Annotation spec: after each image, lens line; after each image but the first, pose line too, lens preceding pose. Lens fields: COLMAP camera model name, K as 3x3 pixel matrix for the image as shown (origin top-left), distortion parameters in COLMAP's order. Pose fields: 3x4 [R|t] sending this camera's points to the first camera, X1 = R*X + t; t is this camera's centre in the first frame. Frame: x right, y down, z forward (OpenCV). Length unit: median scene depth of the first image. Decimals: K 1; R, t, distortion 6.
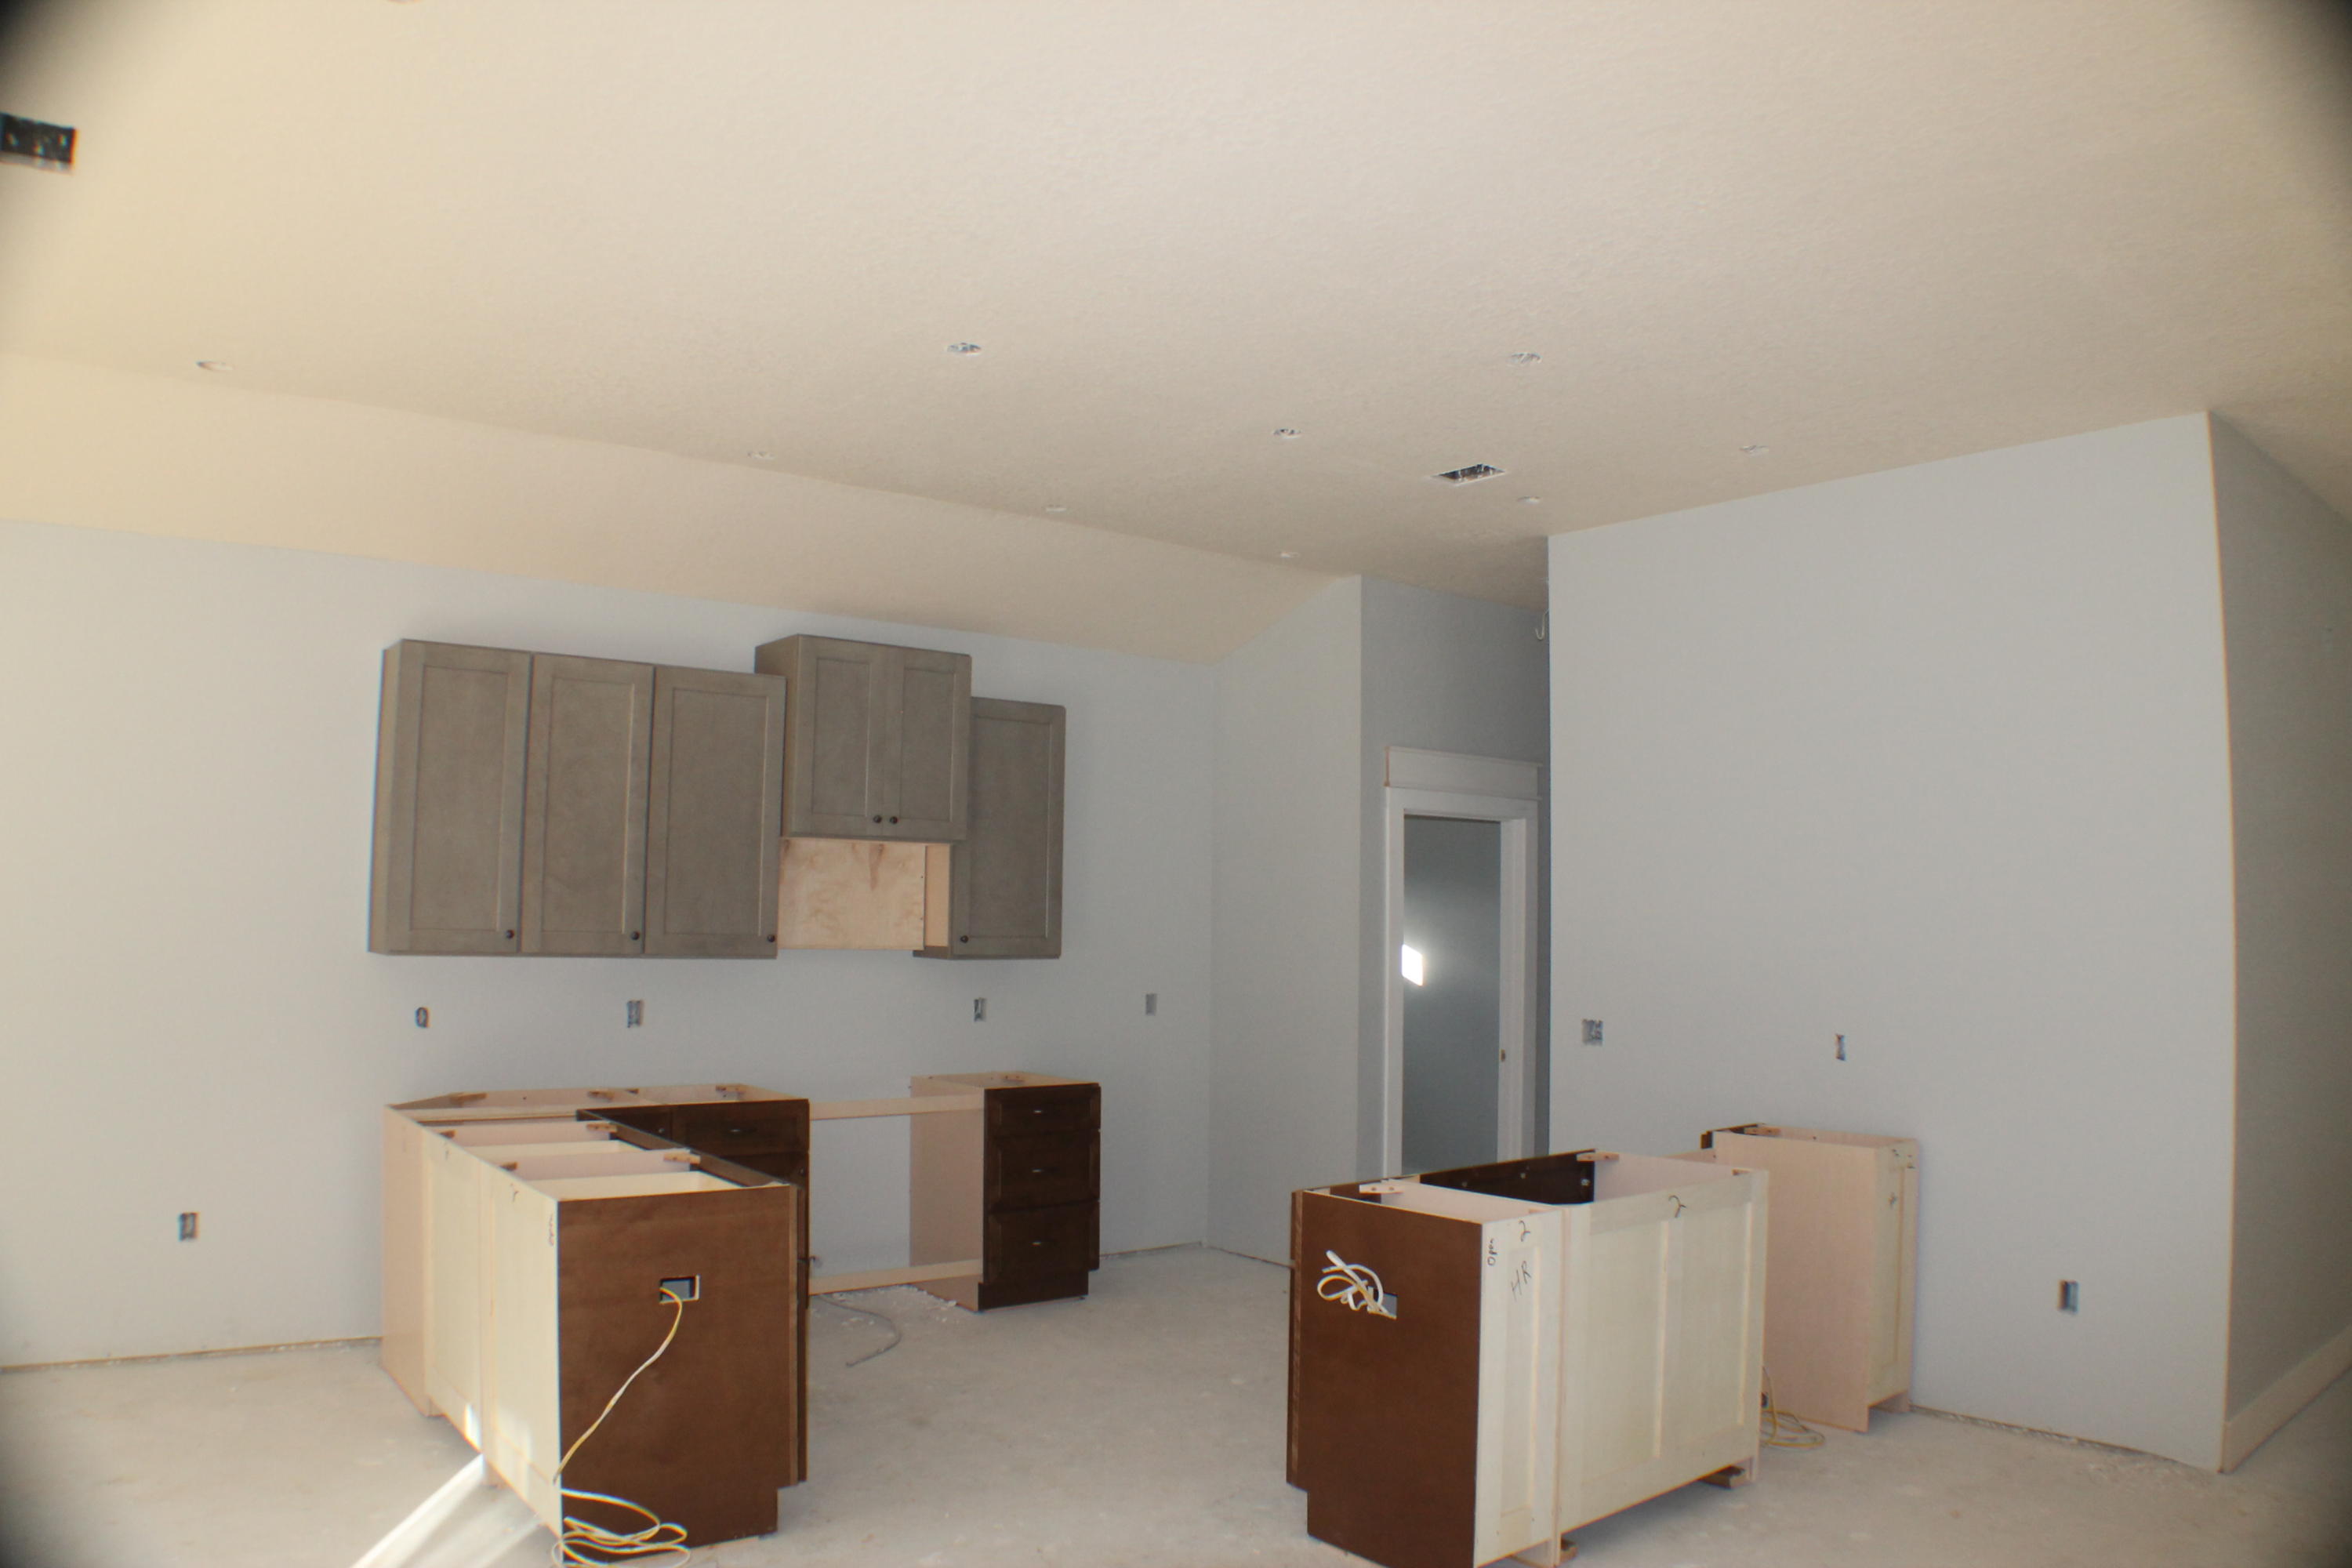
lens RADIAL K [[1644.4, 0, 1176.0], [0, 1644.4, 784.0], [0, 0, 1]] dist [-0.220991, 0.060249]
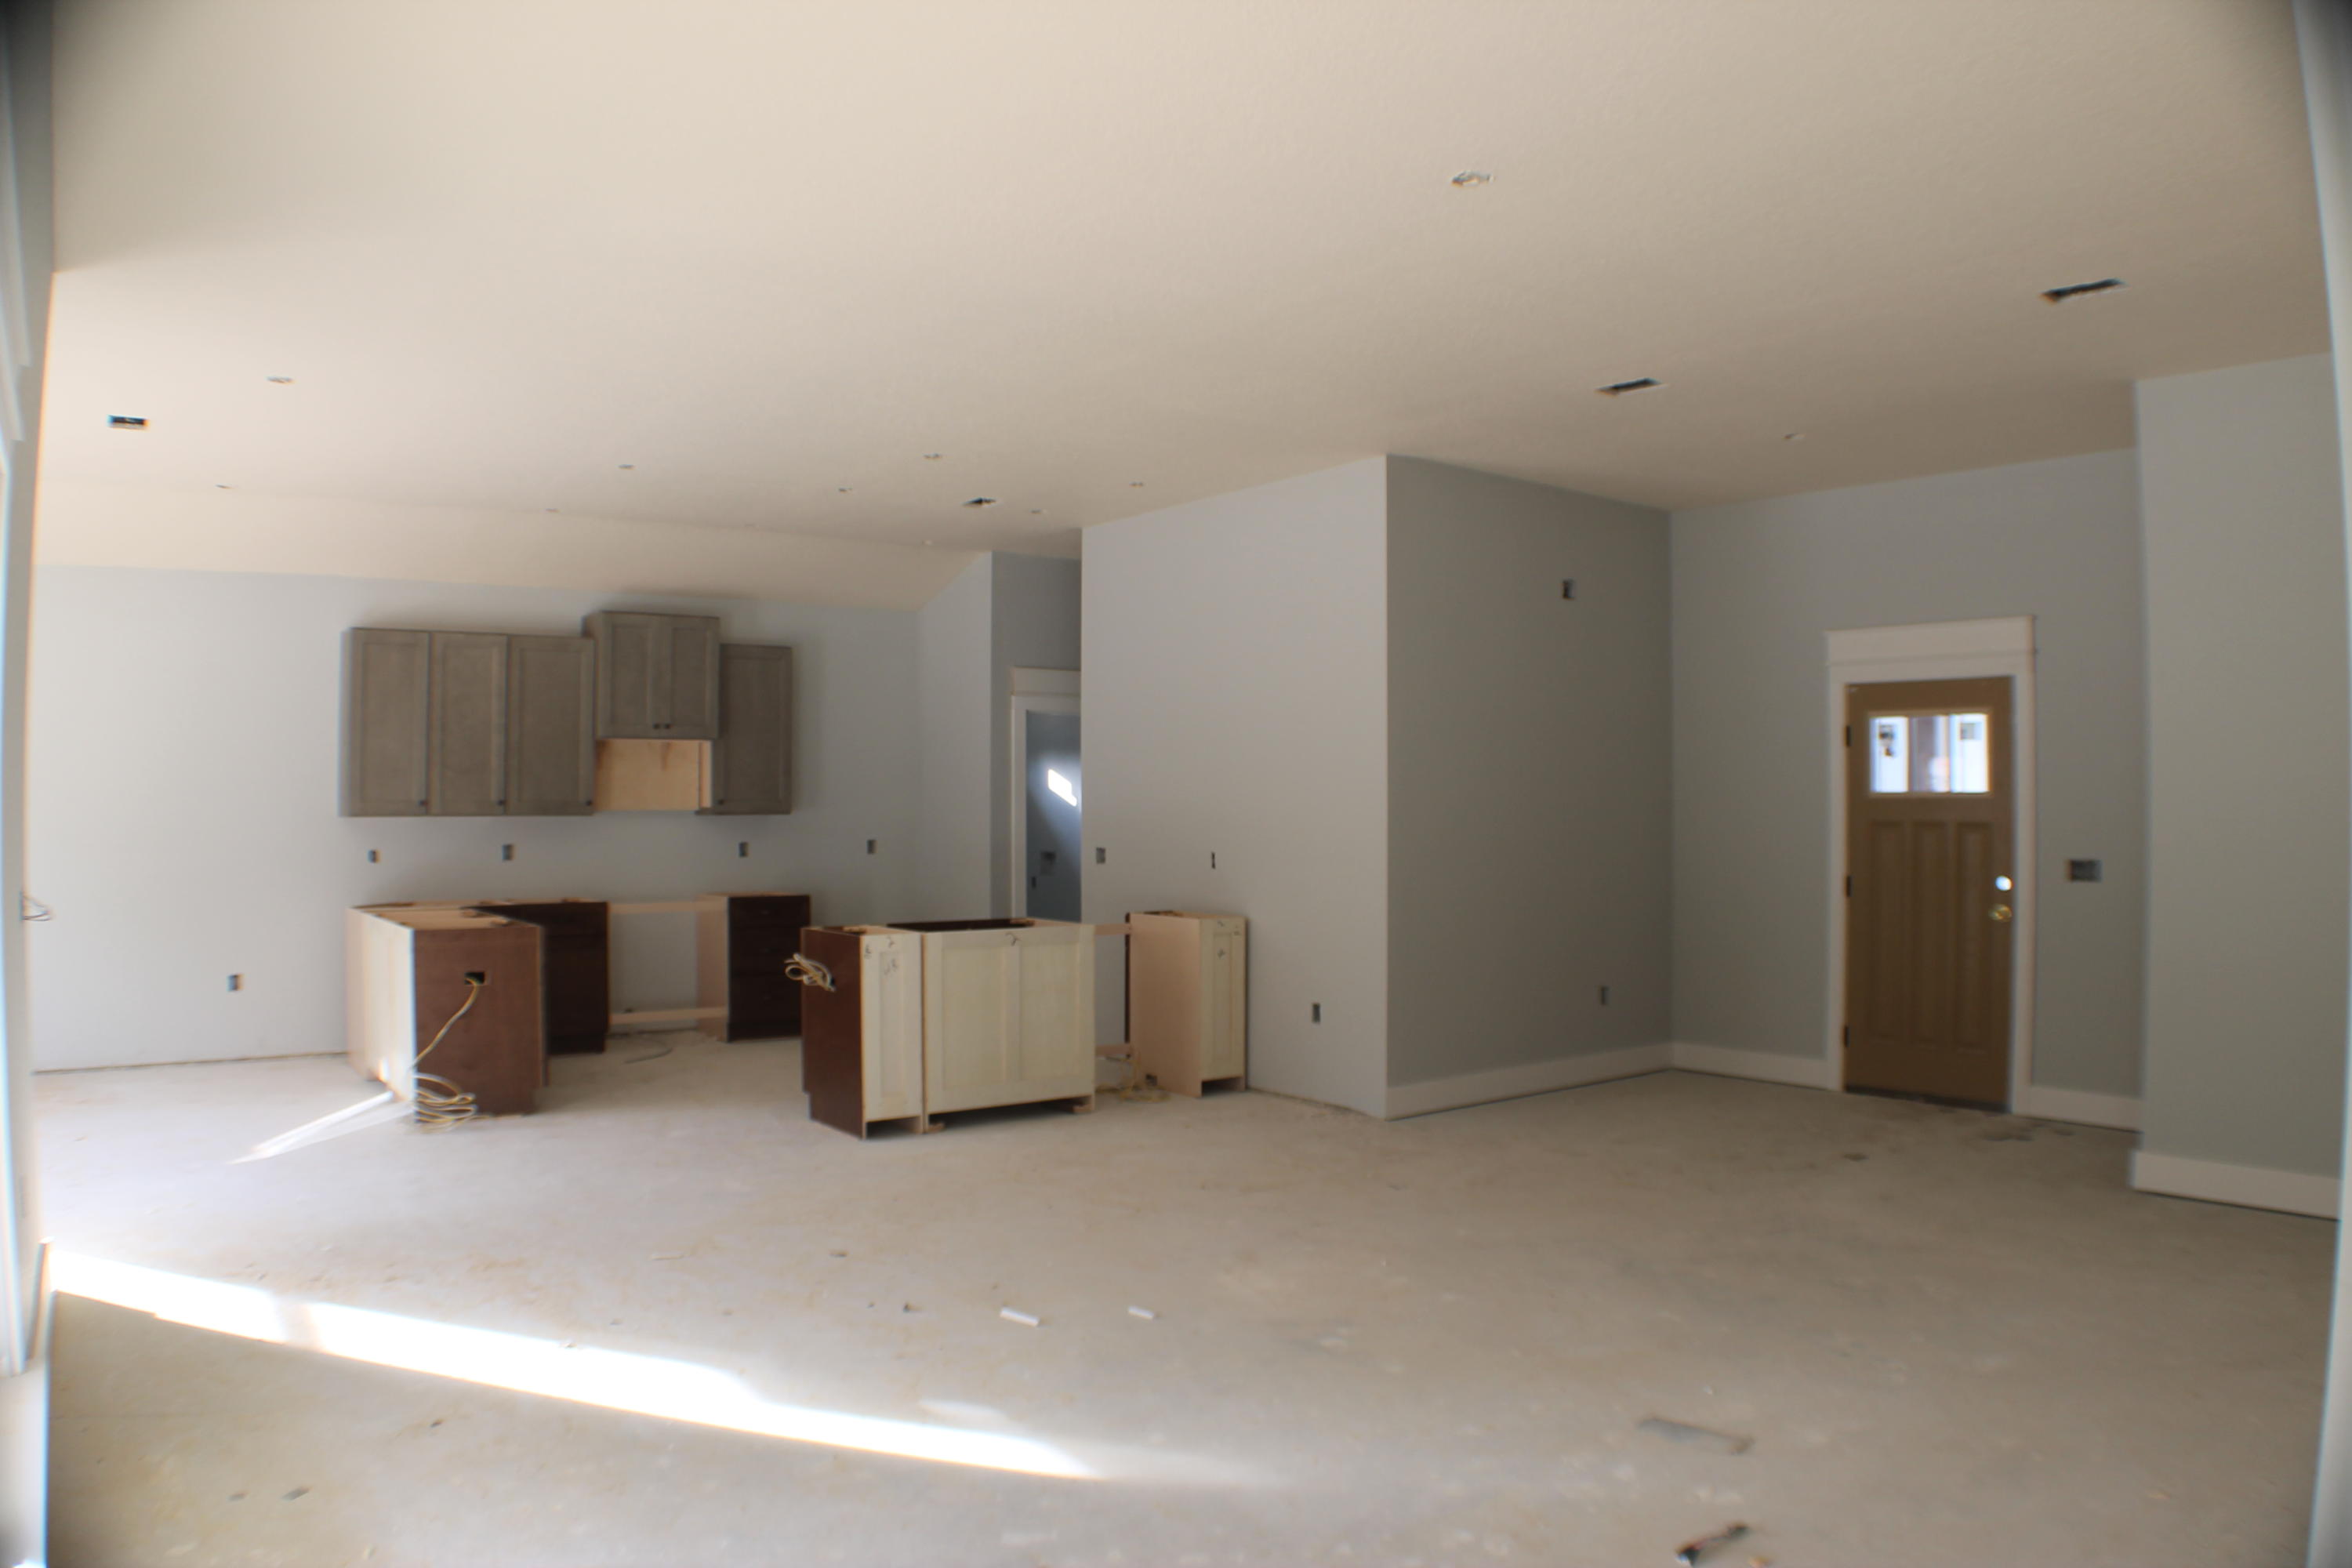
lens RADIAL K [[1644.4, 0, 1176.0], [0, 1644.4, 784.0], [0, 0, 1]] dist [-0.220991, 0.060249]
pose [[0.999476, -0.016626, -0.027788, 0.388983], [0.018565, 0.997299, 0.071068, -0.025483], [0.026532, -0.071546, 0.997084, -0.577603]]
